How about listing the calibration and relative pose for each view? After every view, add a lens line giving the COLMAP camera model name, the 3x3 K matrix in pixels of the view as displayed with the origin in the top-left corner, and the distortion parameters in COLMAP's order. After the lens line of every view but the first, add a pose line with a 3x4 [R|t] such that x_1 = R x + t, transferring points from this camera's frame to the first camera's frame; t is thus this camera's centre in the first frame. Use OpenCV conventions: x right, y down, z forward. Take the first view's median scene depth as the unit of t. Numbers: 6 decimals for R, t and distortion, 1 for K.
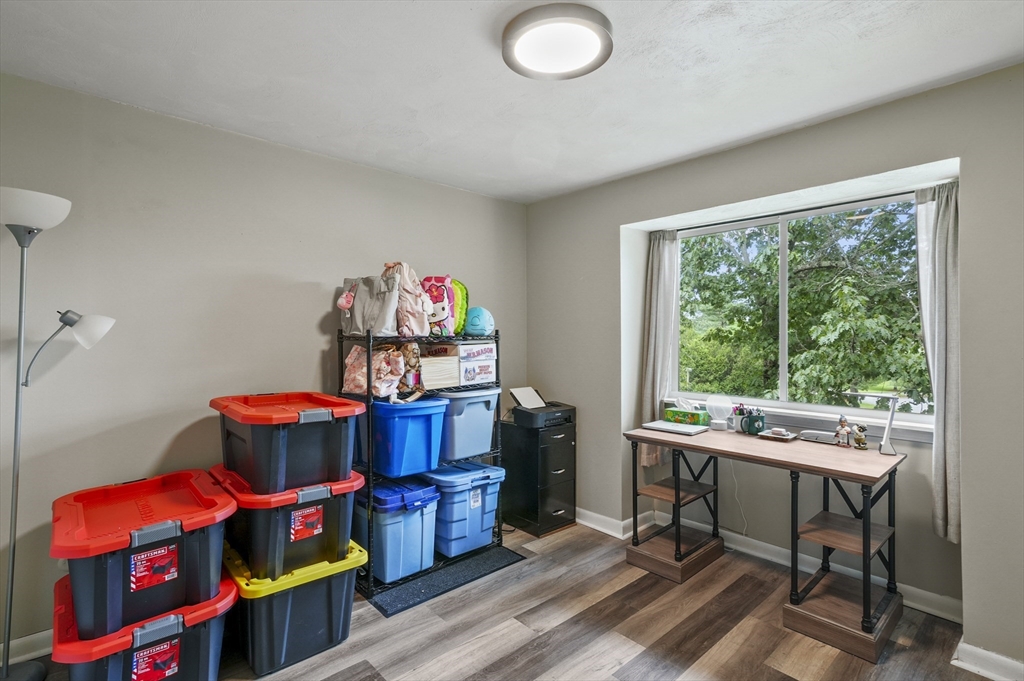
lens RADIAL K [[514.7, 0, 513.6], [0, 514.7, 333.5], [0, 0, 1]] dist [0.037609, 0.000933]
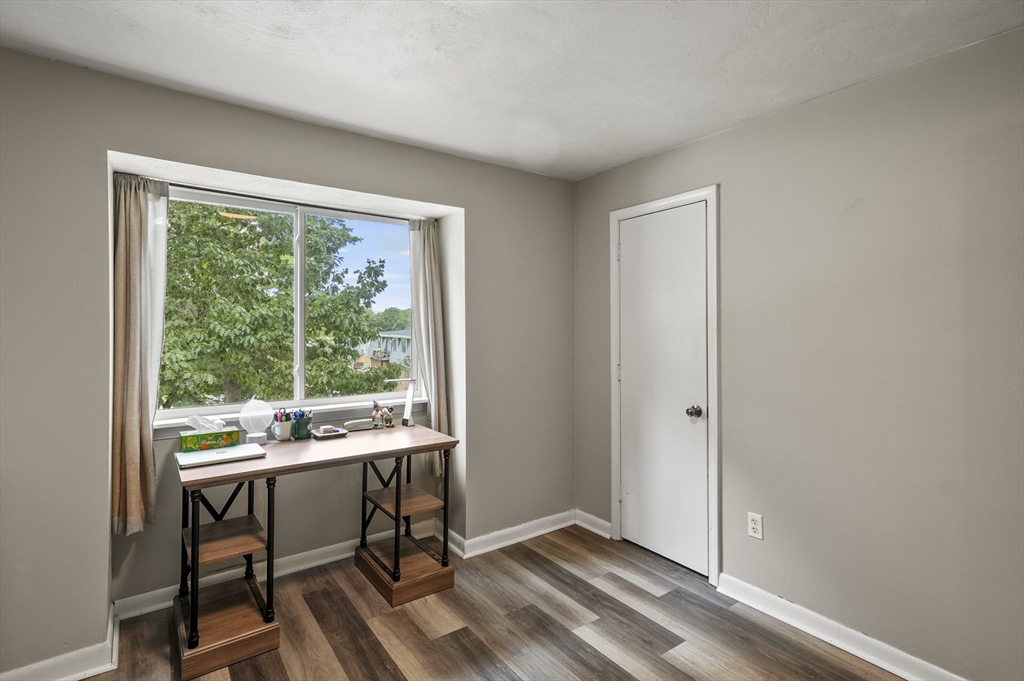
lens RADIAL K [[505.6, 0, 512.4], [0, 505.6, 323.0], [0, 0, 1]] dist [0.023996, 0.000707]
pose [[0.105321, 0.016318, 0.994304, -0.429118], [-0.000501, 0.999866, -0.016356, 0.004910], [-0.994438, 0.001225, 0.105315, 0.582590]]
